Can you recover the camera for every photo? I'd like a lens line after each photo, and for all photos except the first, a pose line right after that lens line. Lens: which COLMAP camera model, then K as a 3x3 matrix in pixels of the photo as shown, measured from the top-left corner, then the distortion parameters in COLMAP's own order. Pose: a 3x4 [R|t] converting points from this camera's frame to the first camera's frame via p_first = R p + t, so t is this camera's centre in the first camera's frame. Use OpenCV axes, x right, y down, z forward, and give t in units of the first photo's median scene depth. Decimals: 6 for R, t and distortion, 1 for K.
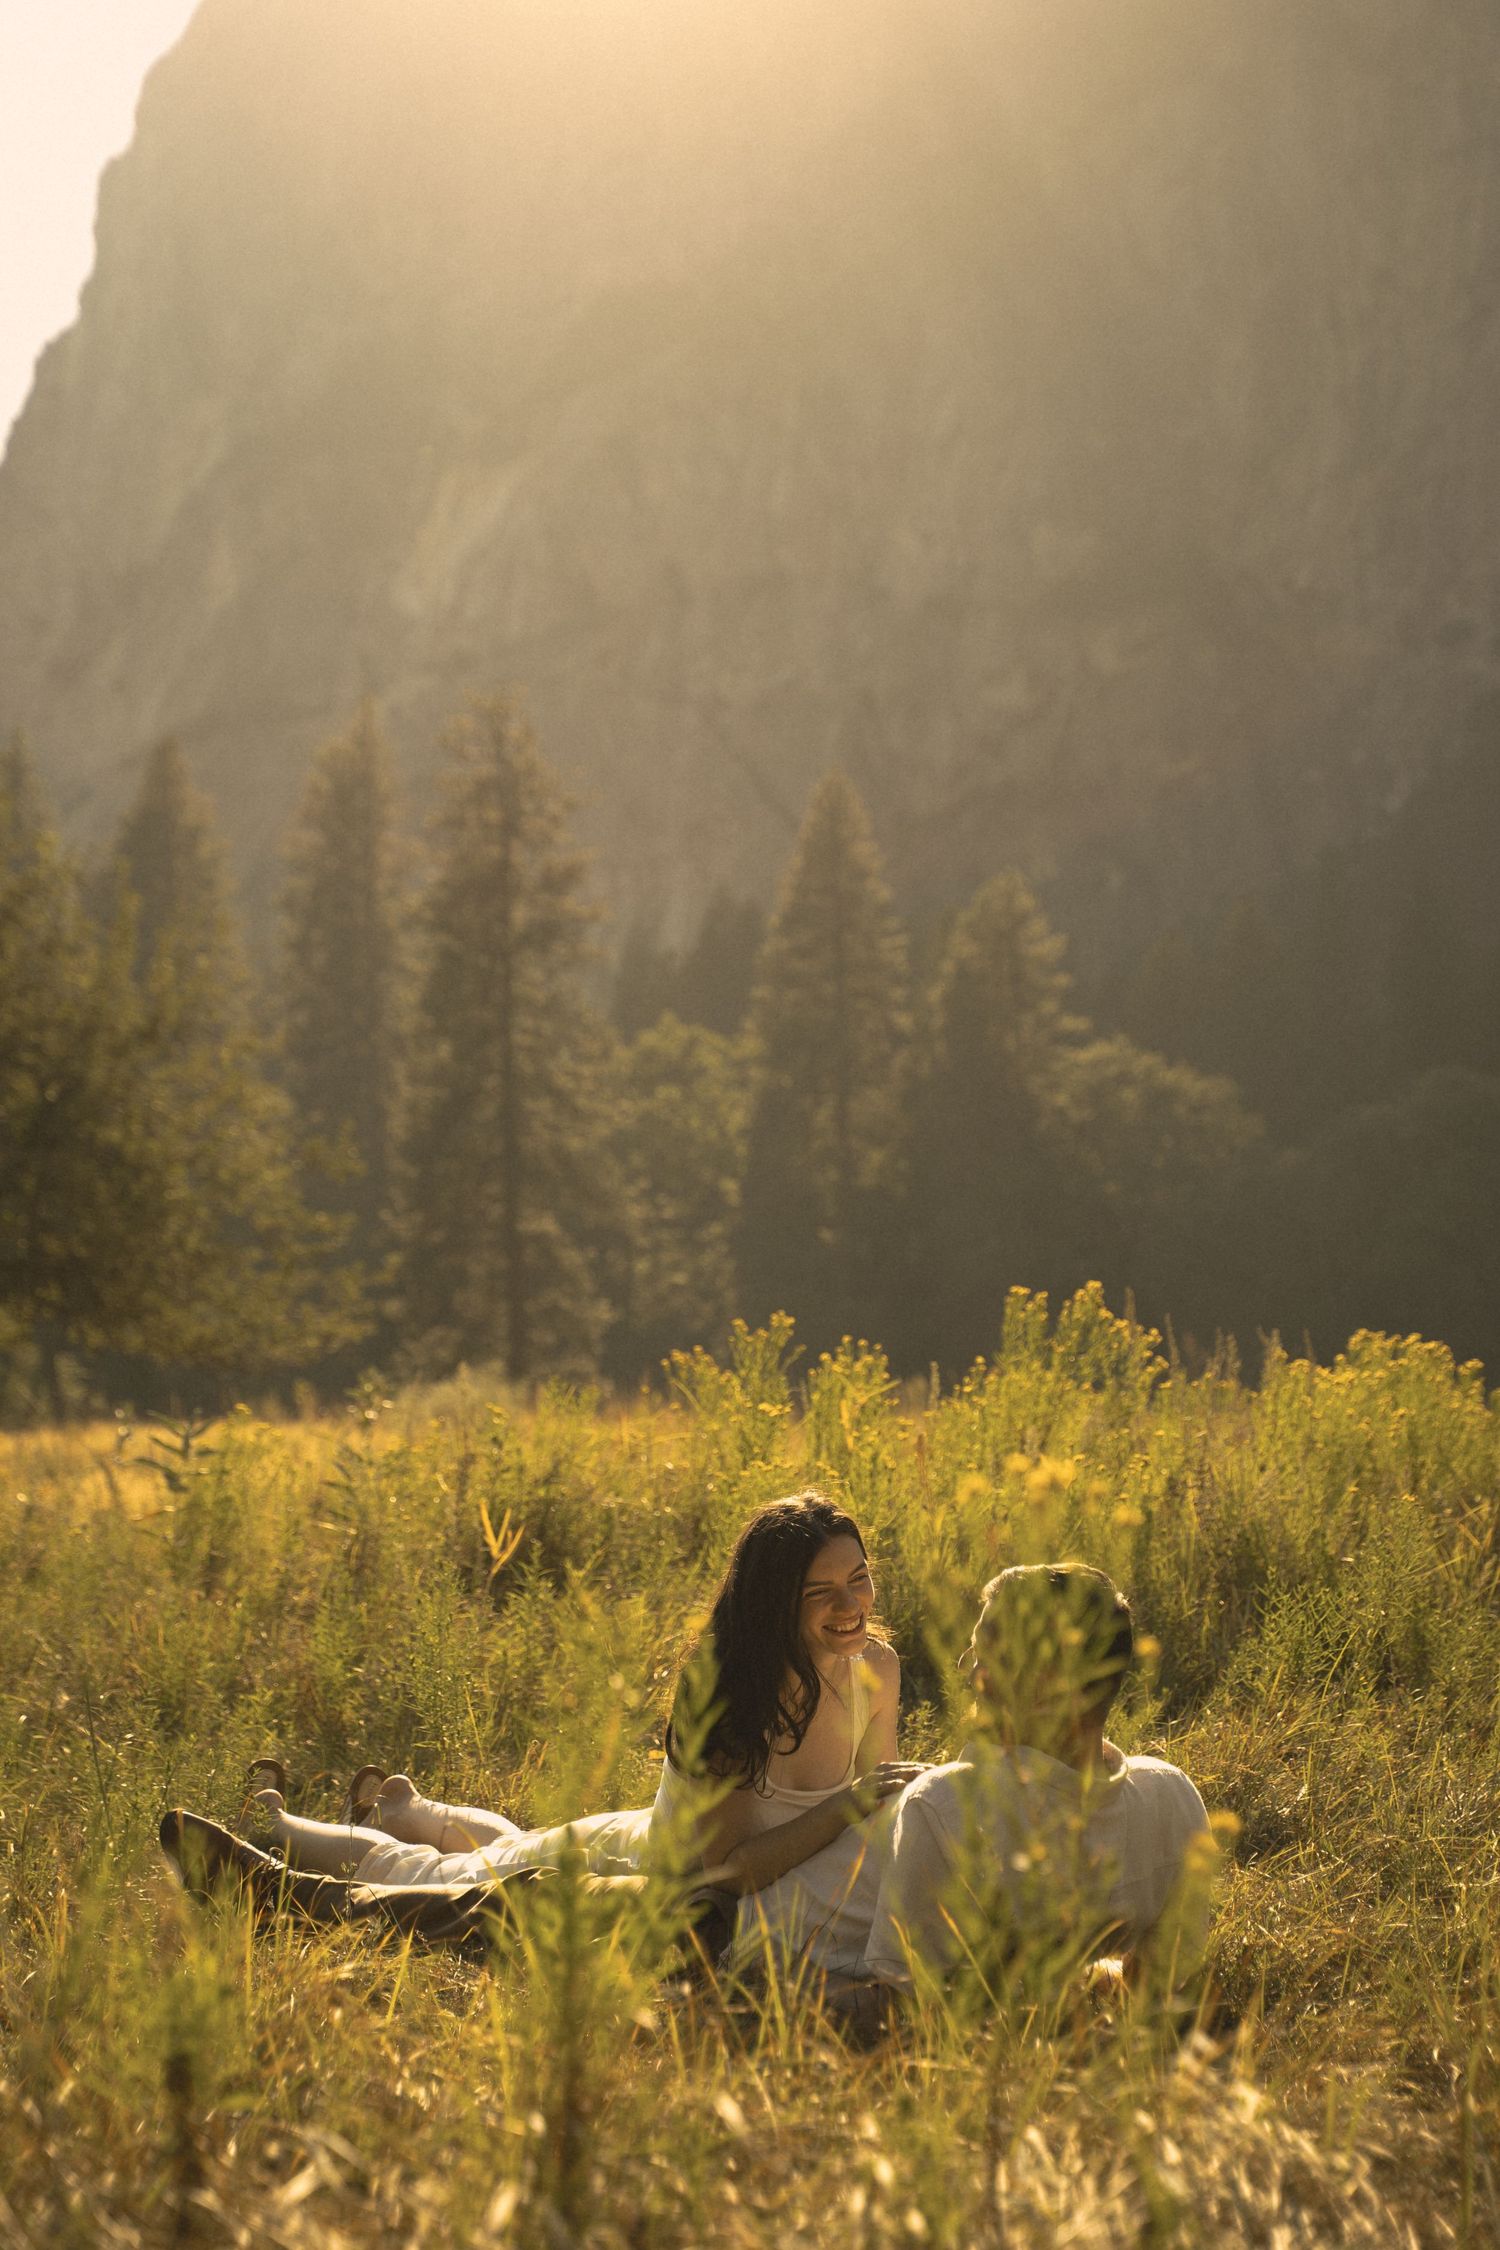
lens RADIAL K [[3678.2, 0, 762.3], [0, 3678.2, 1125.8], [0, 0, 1]] dist [0.220861, 0.000000]
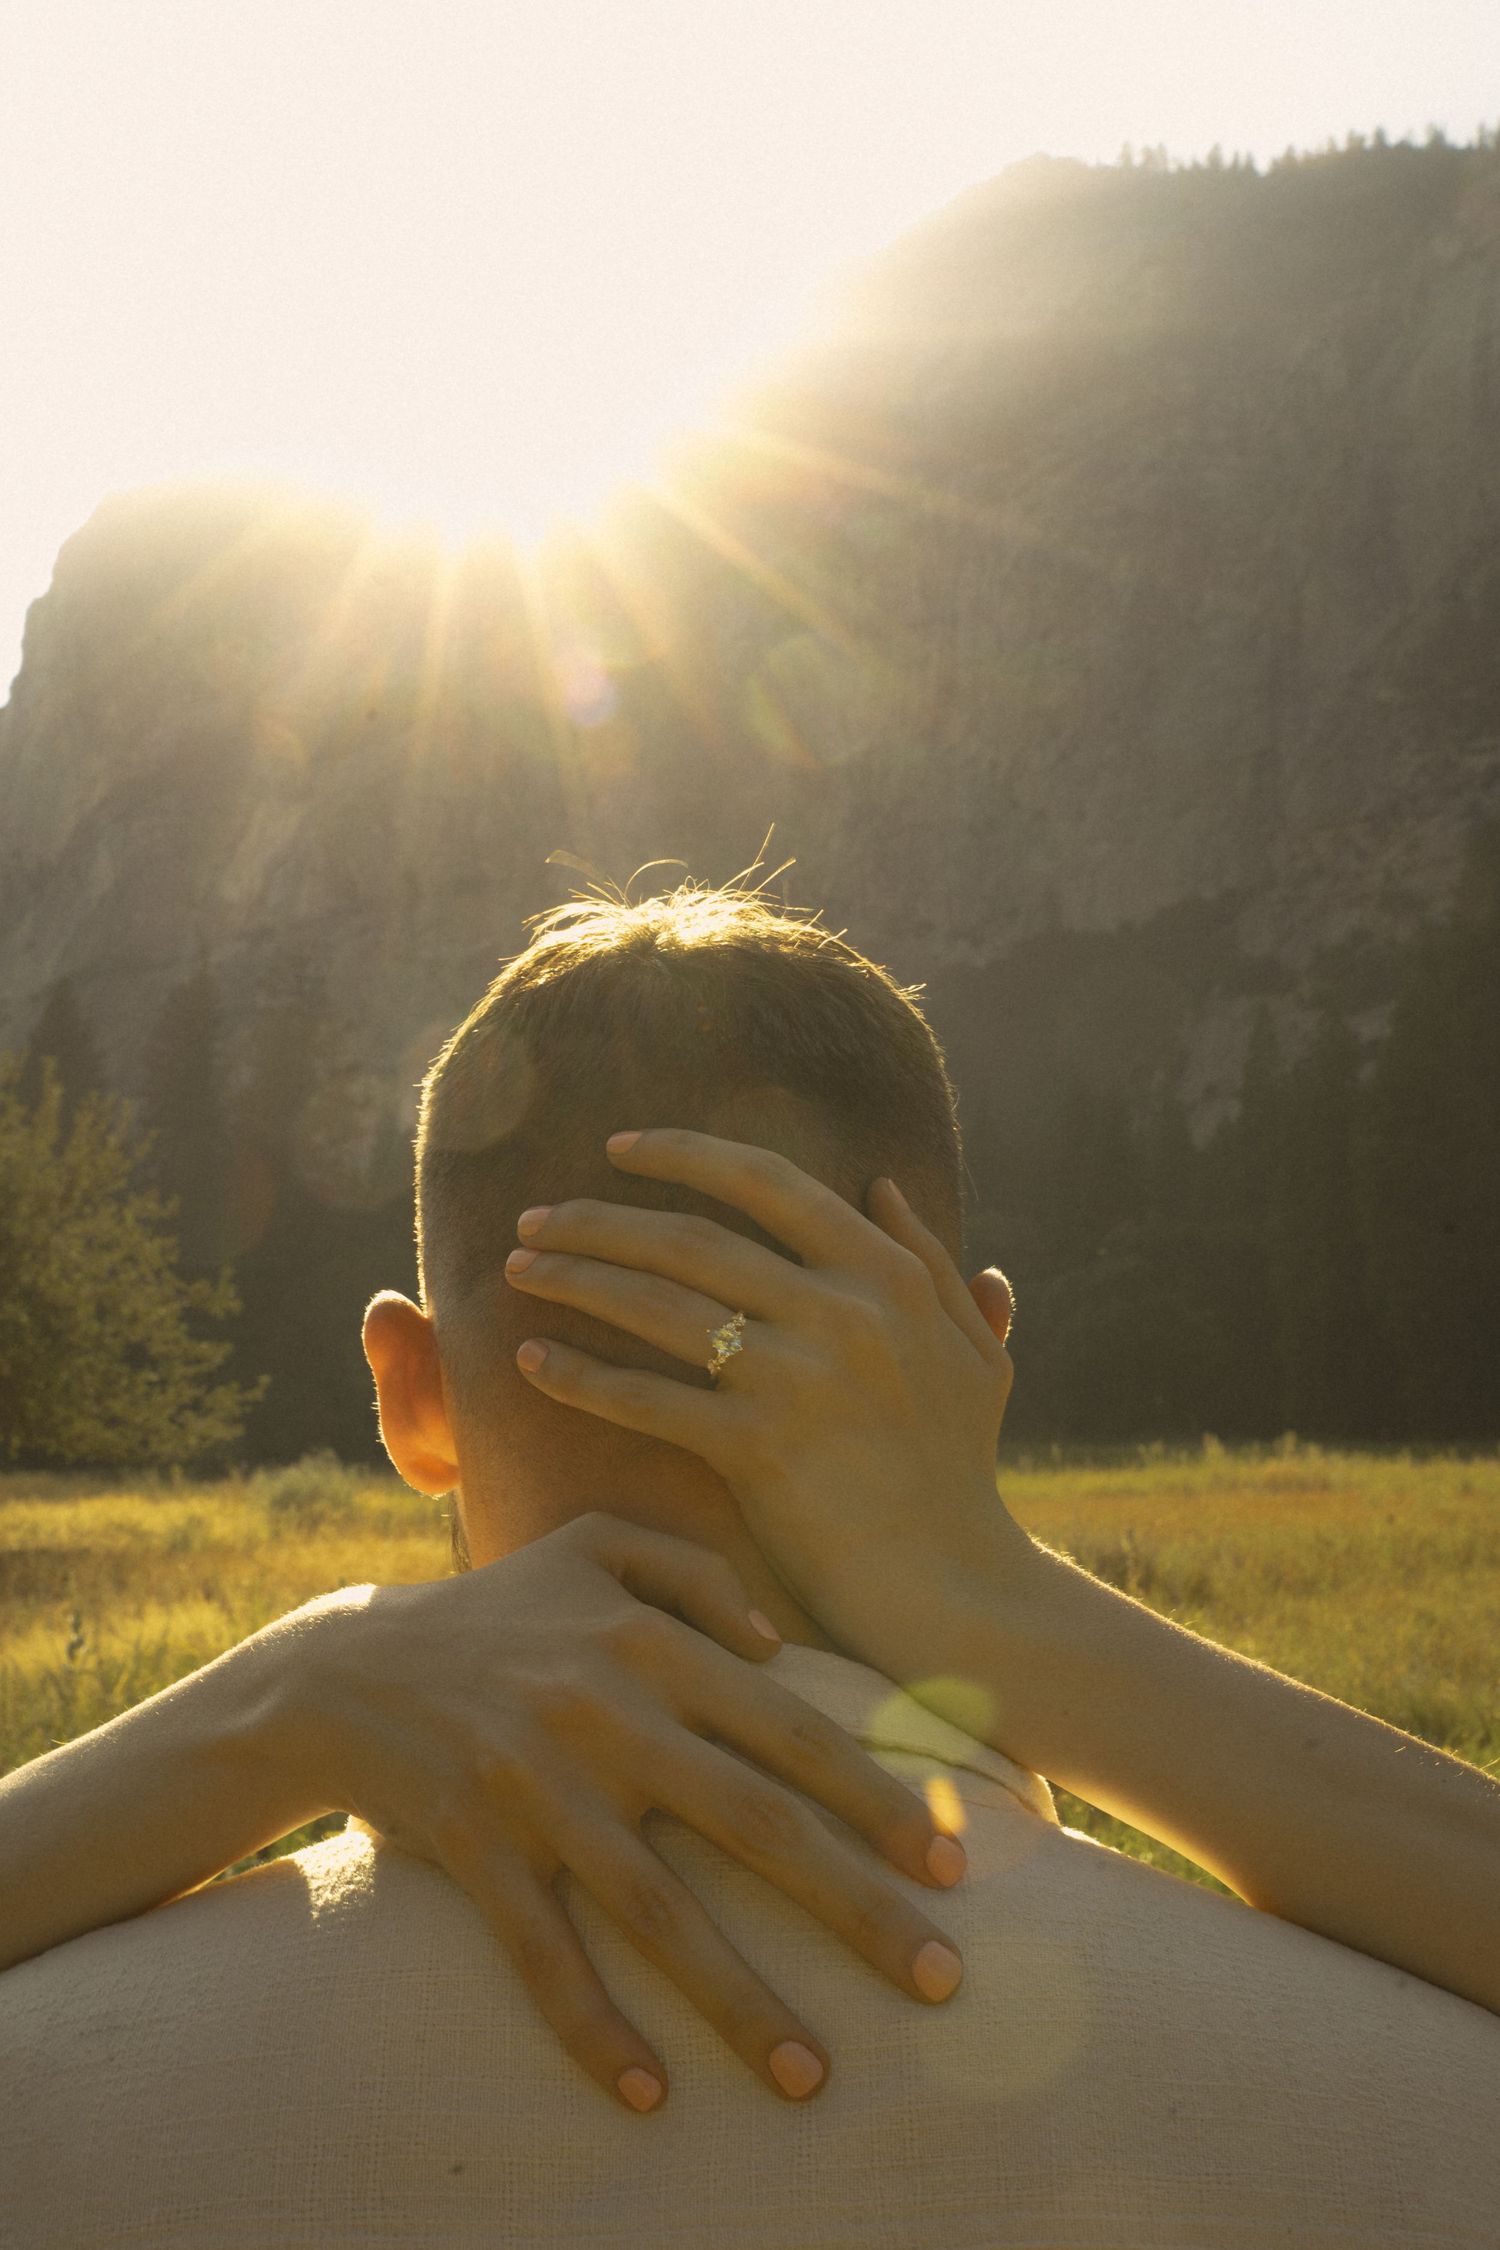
lens RADIAL K [[2462.5, 0, 736.9], [0, 2462.5, 1121.4], [0, 0, 1]] dist [0.021651, 0.000000]
pose [[0.993992, 0.009660, 0.109026, -0.004425], [-0.004081, 0.998676, -0.051280, -0.001214], [-0.109377, 0.050527, 0.992715, 0.020687]]
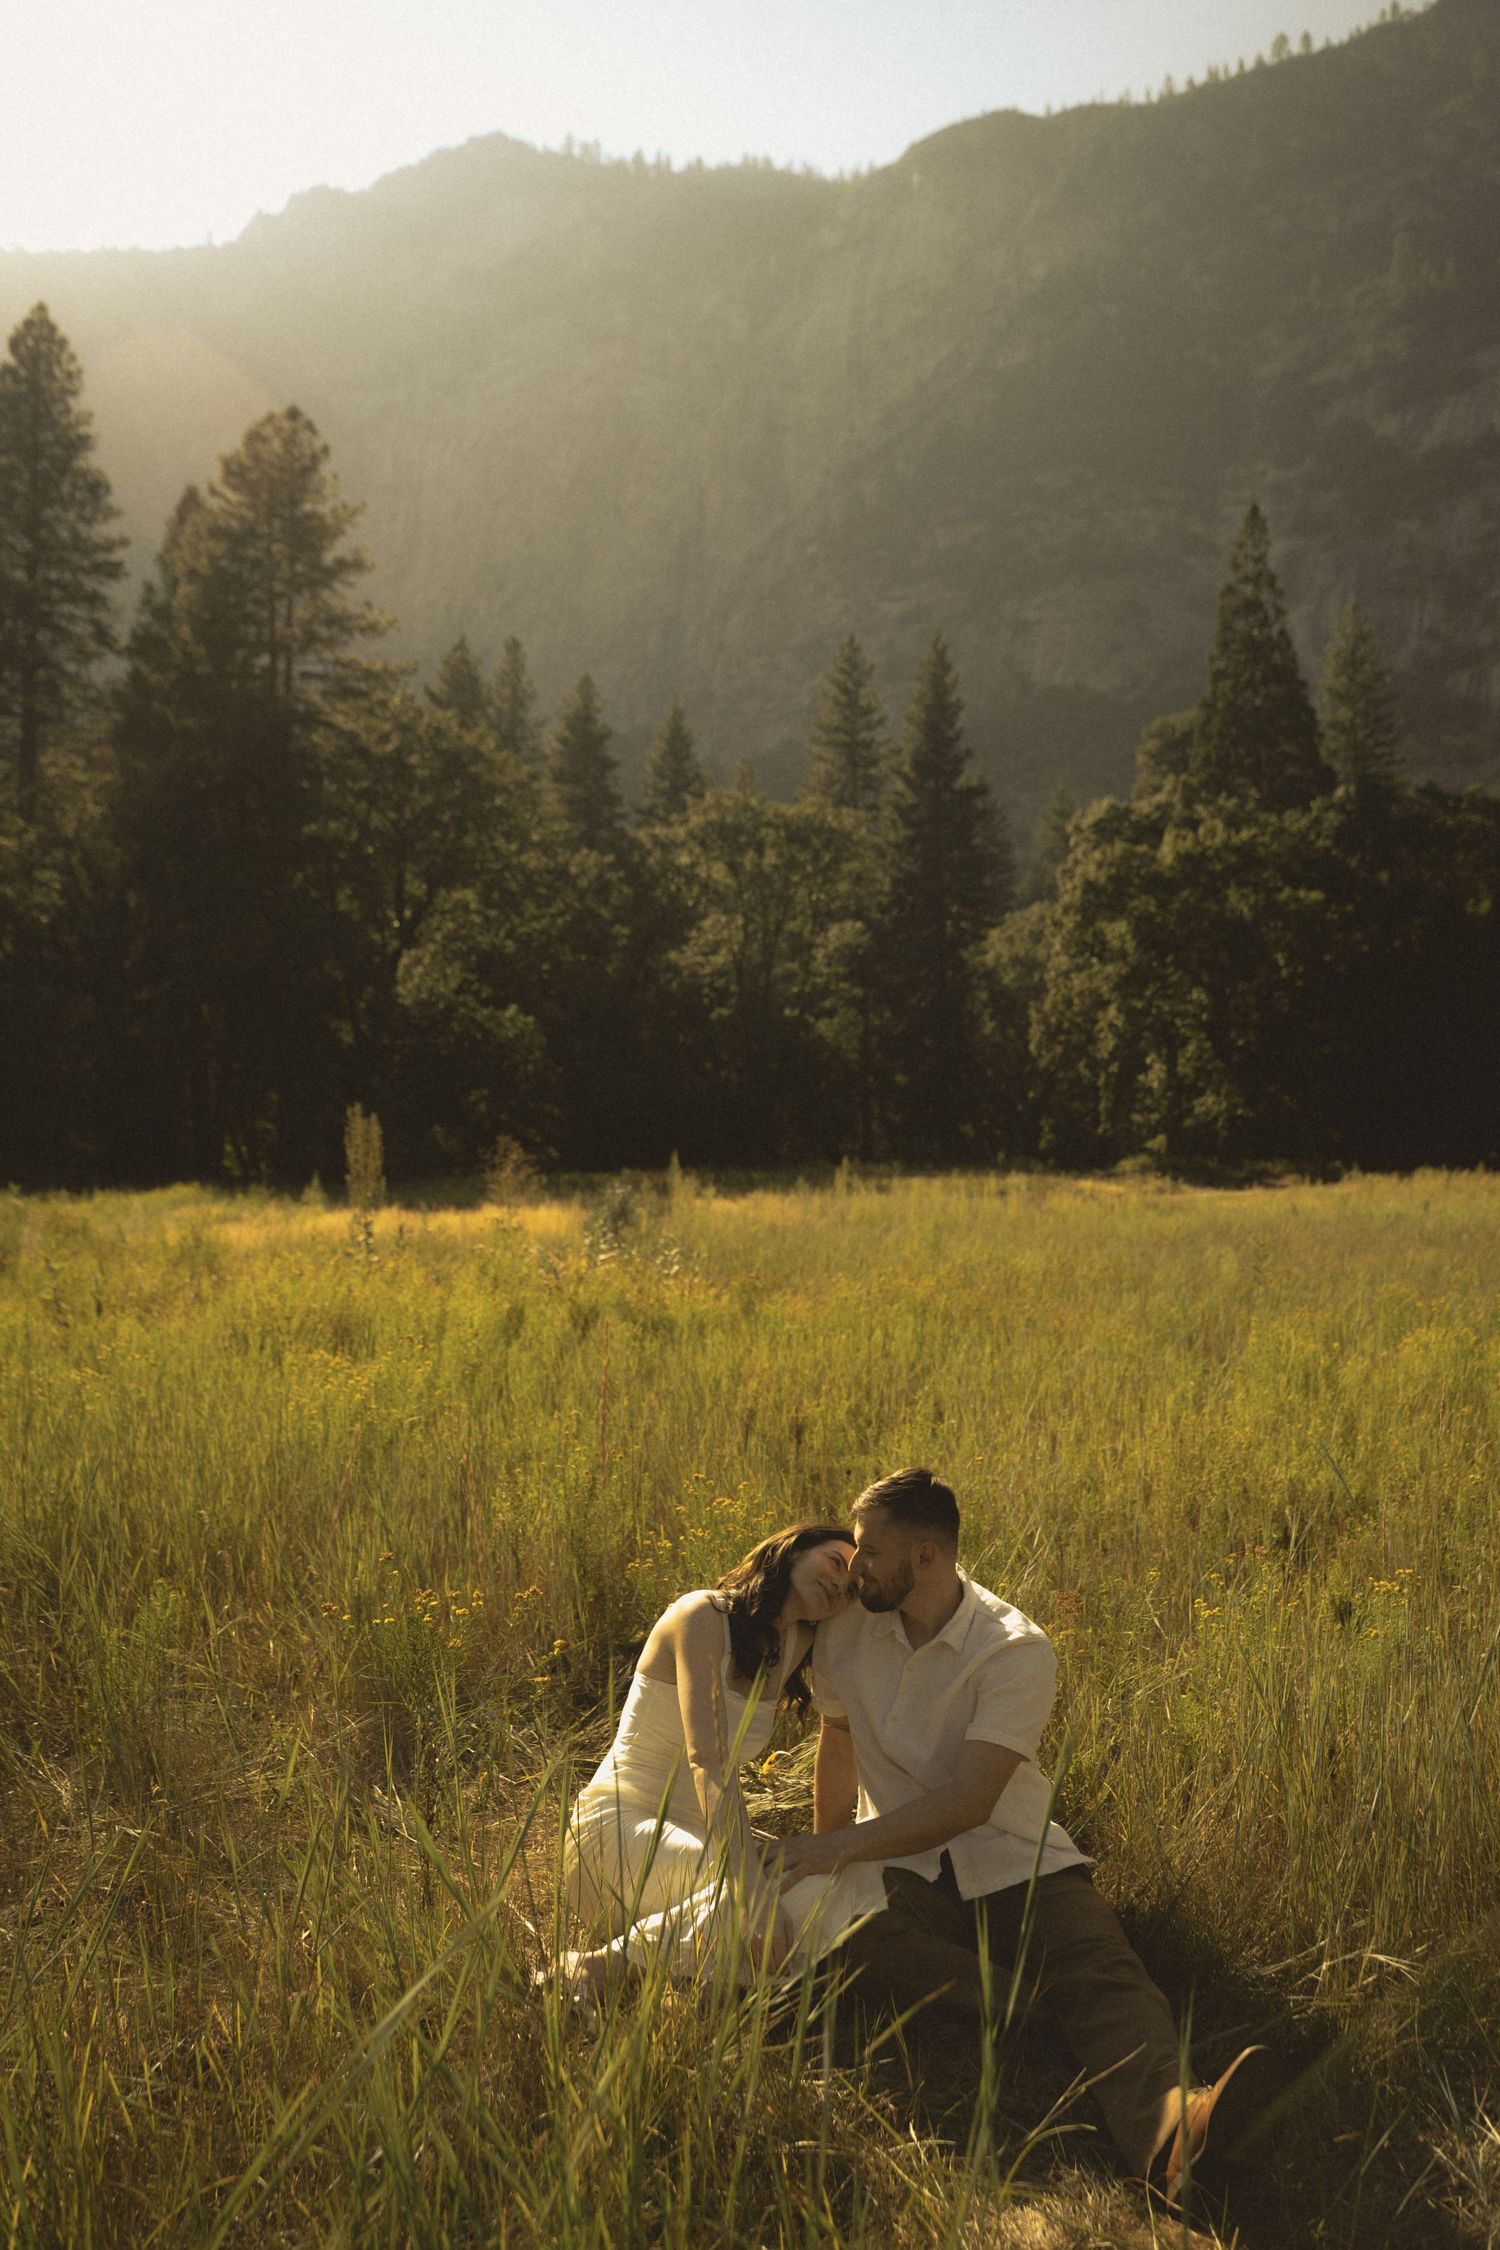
lens RADIAL K [[1916.8, 0, 742.0], [0, 1916.8, 1137.6], [0, 0, 1]] dist [-0.115686, 0.089273]
pose [[0.924488, 0.027111, 0.380246, 0.001559], [-0.049570, 0.997548, 0.049396, 0.050321], [-0.377974, -0.064515, 0.923565, 0.498483]]
